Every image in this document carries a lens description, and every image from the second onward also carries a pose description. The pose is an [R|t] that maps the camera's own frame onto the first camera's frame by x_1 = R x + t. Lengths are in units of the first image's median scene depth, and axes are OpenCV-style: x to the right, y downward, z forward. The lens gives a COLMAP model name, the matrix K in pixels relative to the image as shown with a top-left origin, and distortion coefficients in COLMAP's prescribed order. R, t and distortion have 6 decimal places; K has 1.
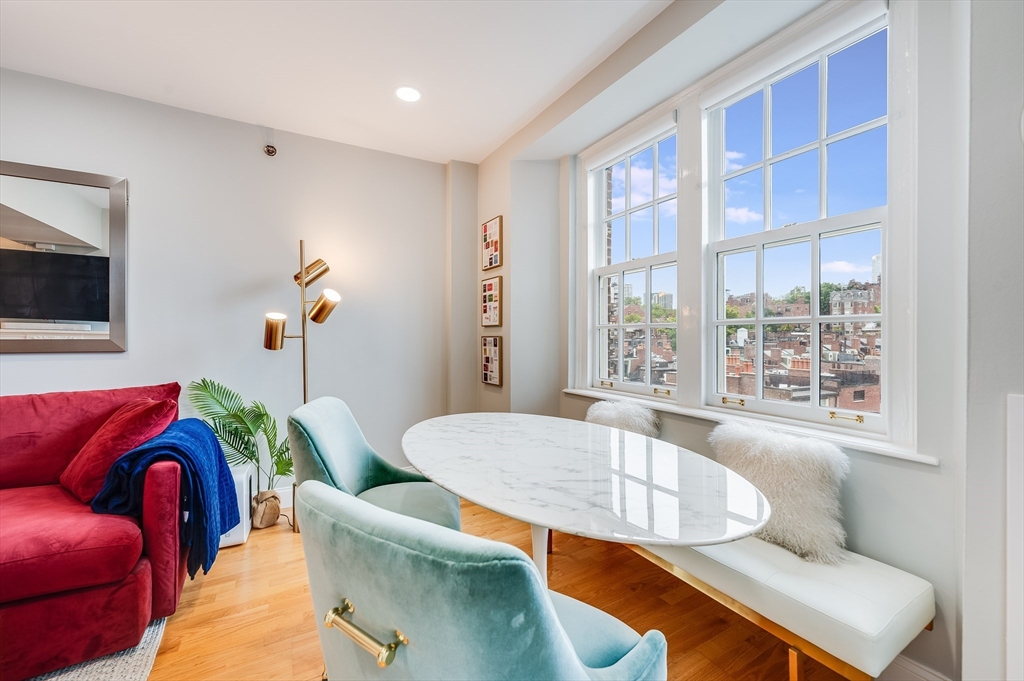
lens RADIAL K [[406.4, 0, 511.8], [0, 406.4, 337.7], [0, 0, 1]] dist [-0.000179, 0.000149]
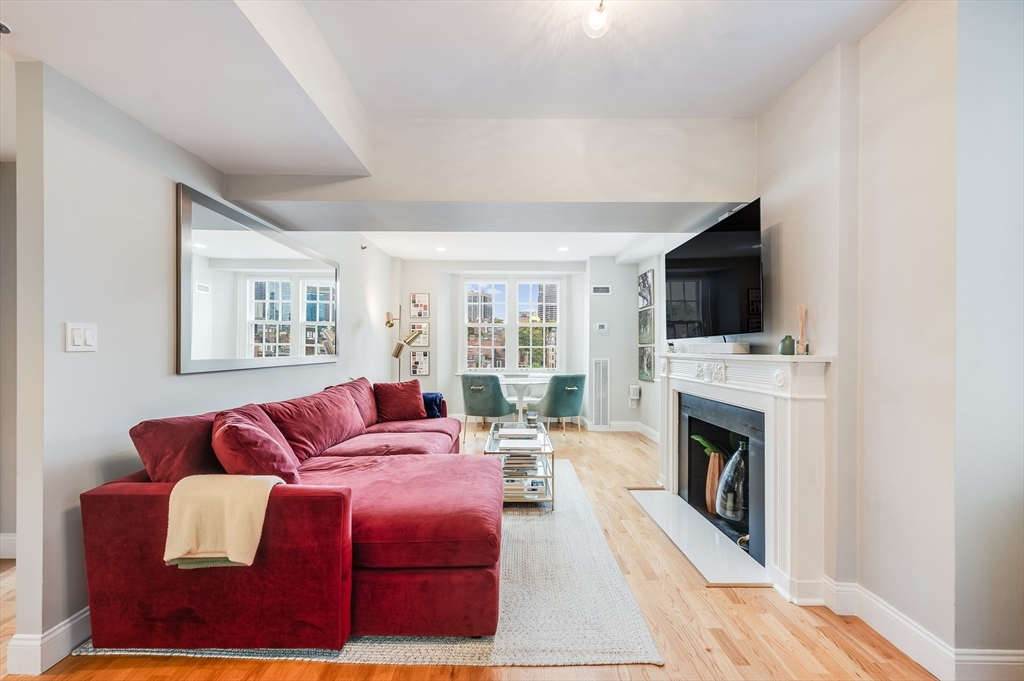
lens RADIAL K [[409.9, 0, 508.5], [0, 409.9, 349.1], [0, 0, 1]] dist [0.002532, 0.000234]
pose [[0.495425, -0.000538, 0.868651, -1.643917], [0.002208, 0.999997, -0.000640, -0.012507], [-0.868648, 0.002235, 0.495424, -0.398337]]
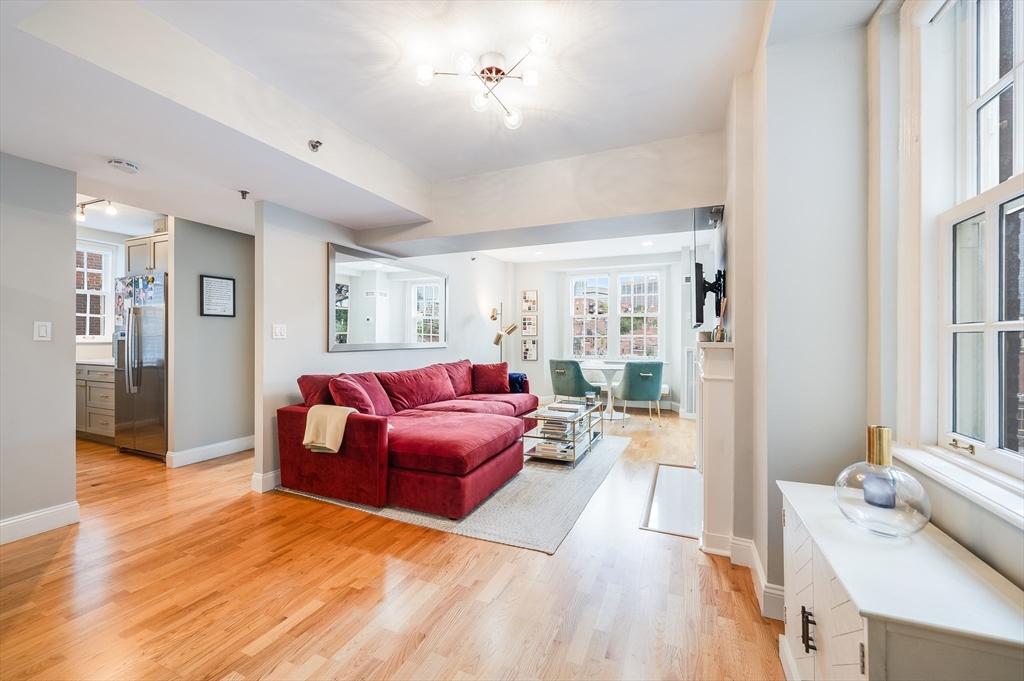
lens RADIAL K [[406.4, 0, 511.8], [0, 406.4, 337.7], [0, 0, 1]] dist [-0.000179, 0.000149]
pose [[0.799422, 0.000476, 0.600770, -1.604274], [0.001697, 0.999994, -0.003051, -0.009081], [-0.600768, 0.003458, 0.799416, -0.857588]]
